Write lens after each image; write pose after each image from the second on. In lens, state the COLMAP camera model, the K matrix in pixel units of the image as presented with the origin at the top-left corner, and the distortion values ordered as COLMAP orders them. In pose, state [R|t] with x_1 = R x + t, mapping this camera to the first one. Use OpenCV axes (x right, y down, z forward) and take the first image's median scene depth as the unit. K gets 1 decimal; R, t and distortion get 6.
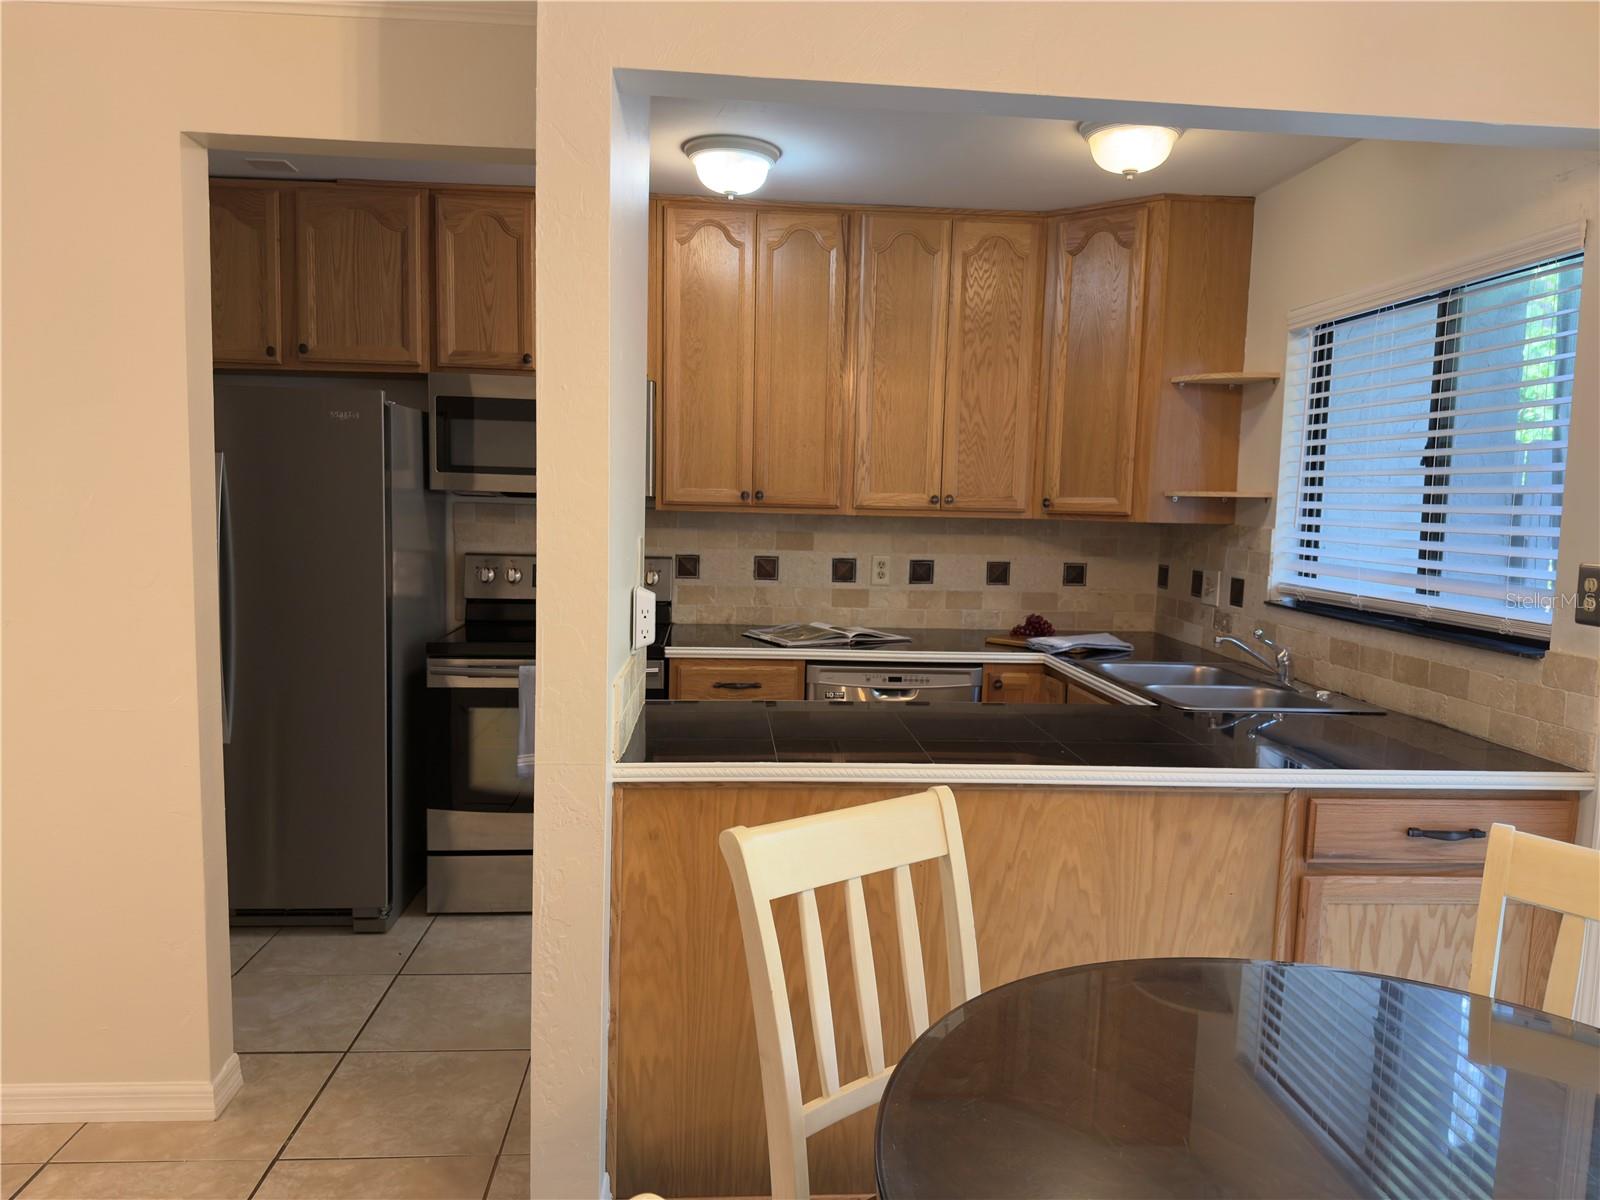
lens RADIAL K [[1128.0, 0, 798.0], [0, 1128.0, 607.2], [0, 0, 1]] dist [0.067336, -0.073448]
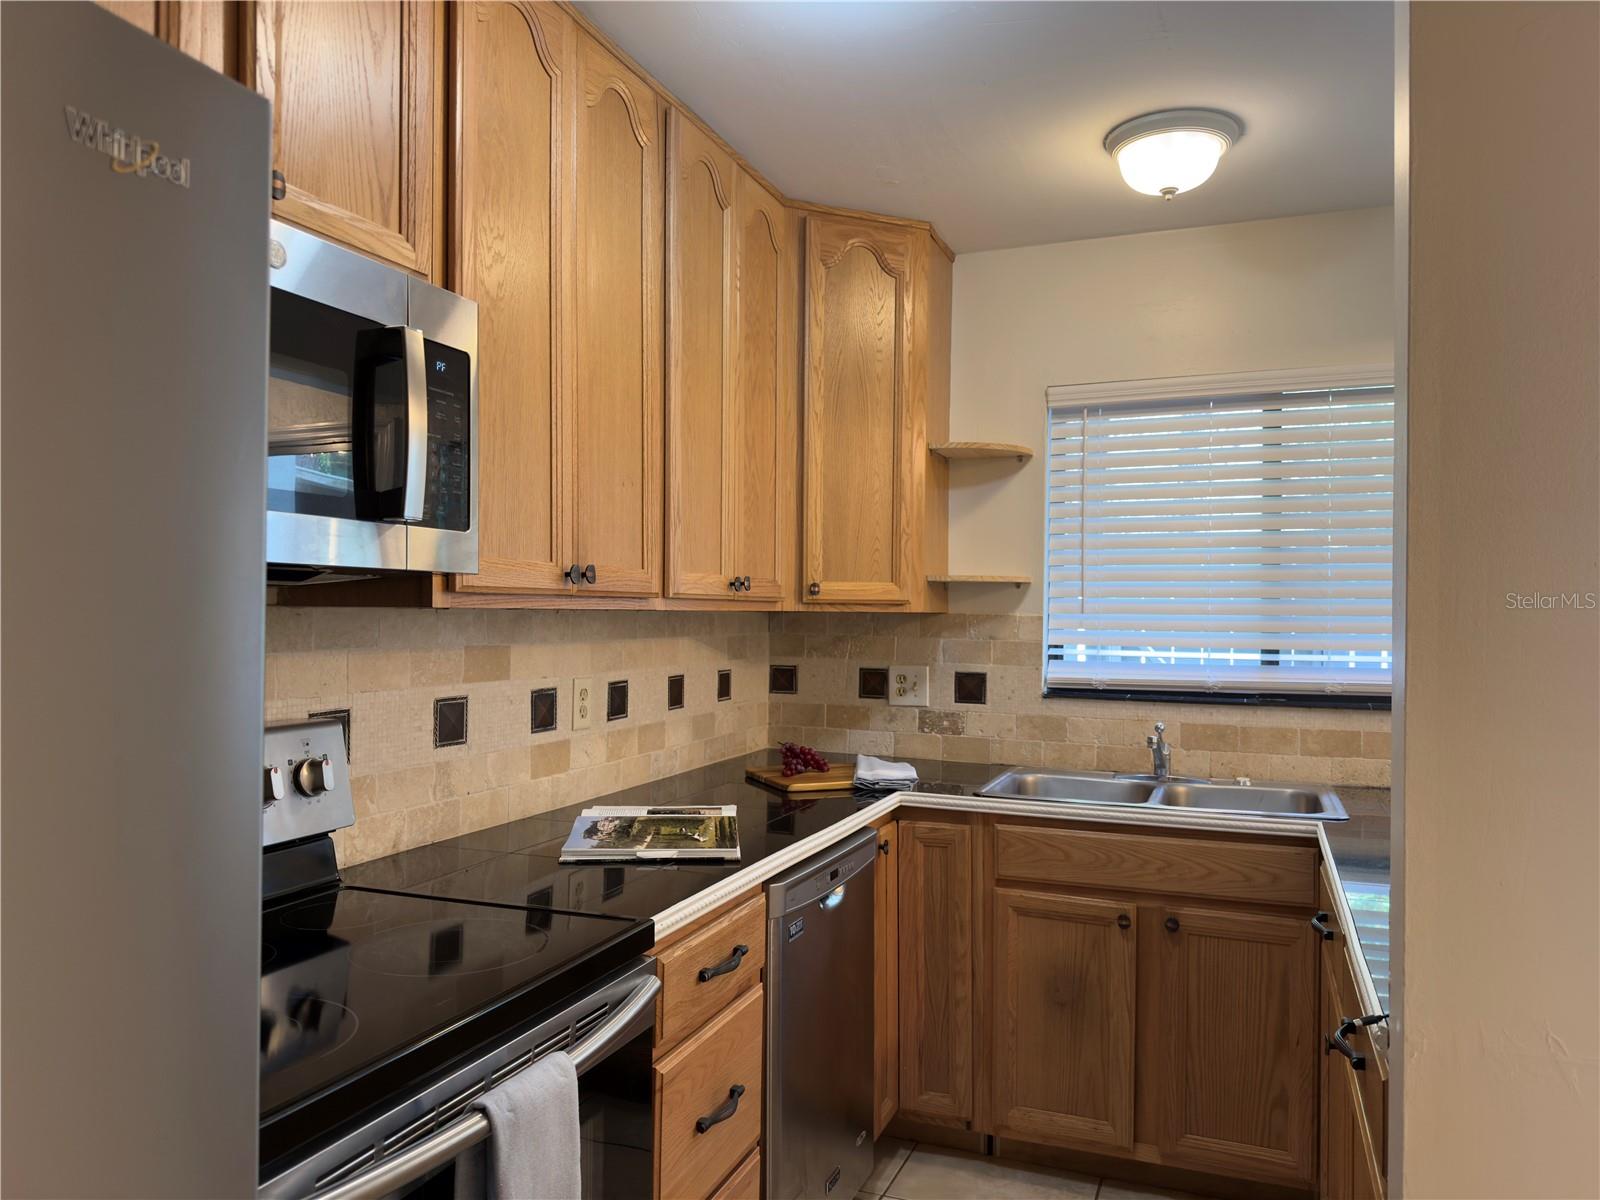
lens RADIAL K [[1088.6, 0, 801.4], [0, 1088.6, 605.7], [0, 0, 1]] dist [0.147632, -0.308215]
pose [[0.443899, -0.014791, 0.895955, -0.393189], [0.093281, 0.995194, -0.029786, -0.056770], [-0.891208, 0.096797, 0.443145, 0.645833]]
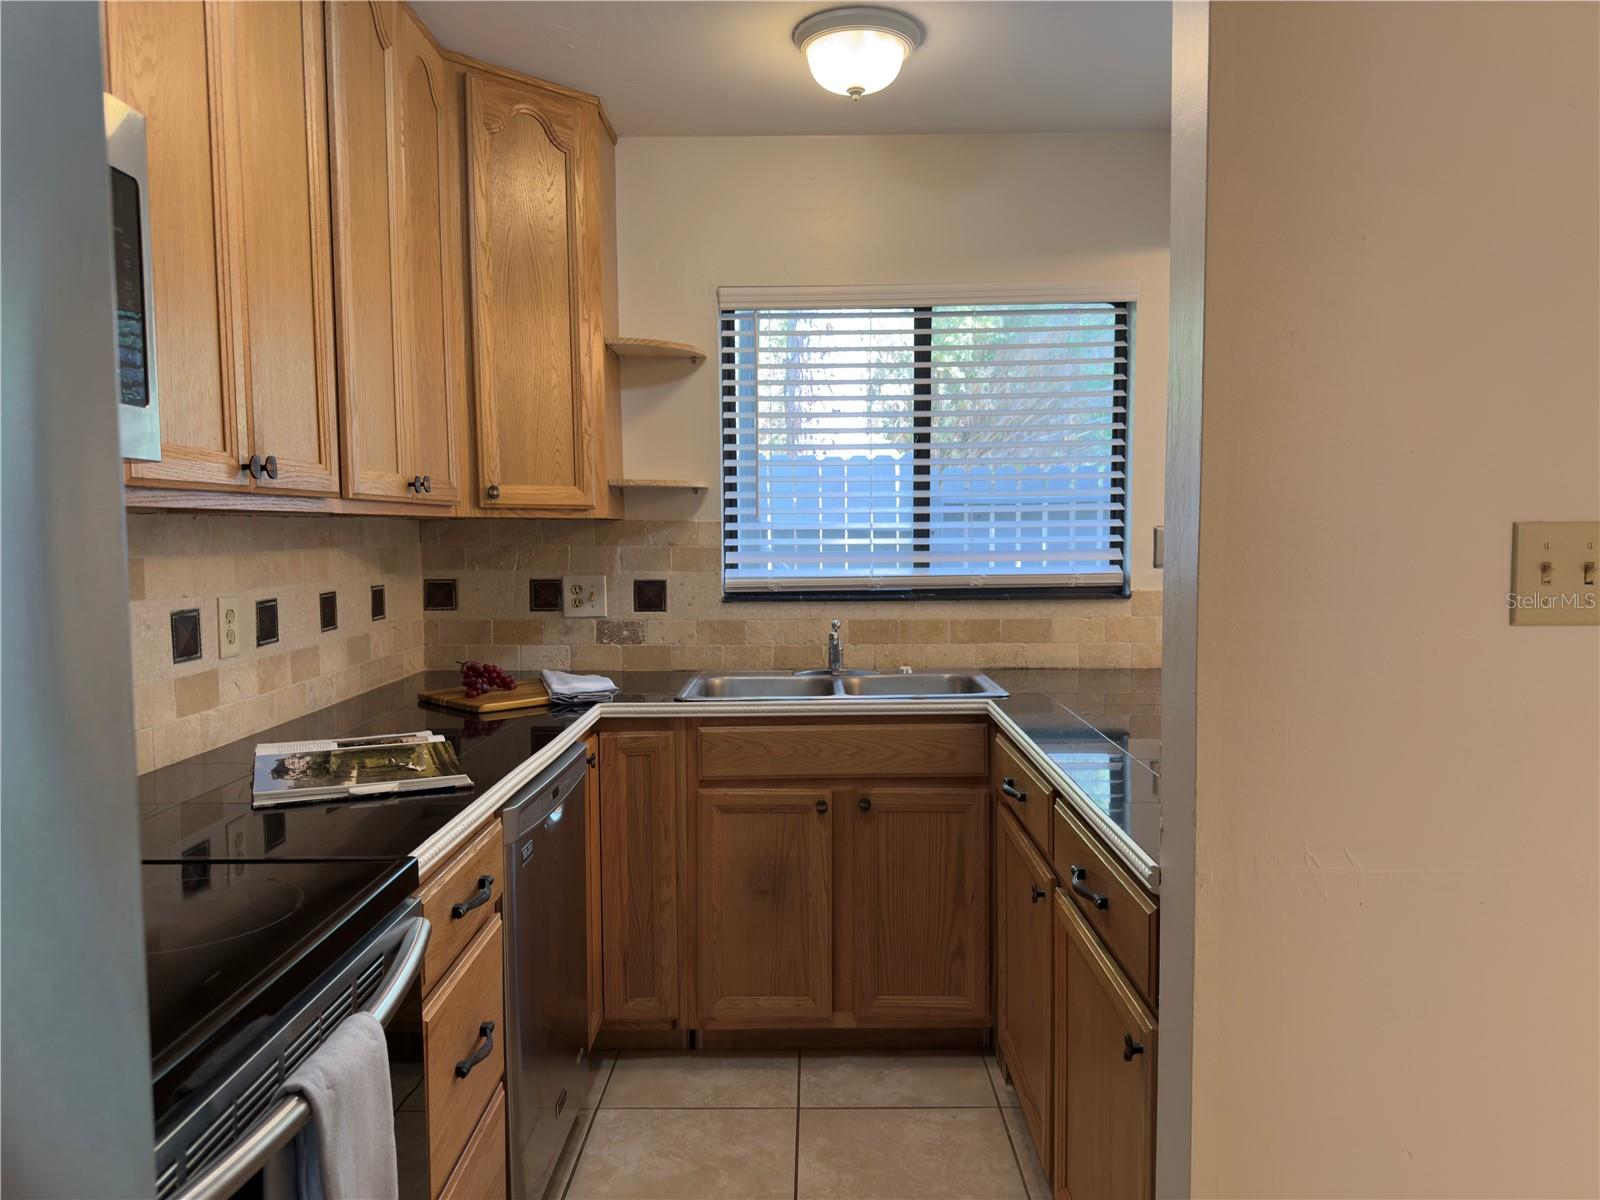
lens RADIAL K [[1088.6, 0, 801.4], [0, 1088.6, 605.7], [0, 0, 1]] dist [0.147632, -0.308215]
pose [[0.086153, -0.093503, 0.991884, -0.392802], [0.109821, 0.990410, 0.083826, -0.055997], [-0.990211, 0.101708, 0.095595, 0.710255]]
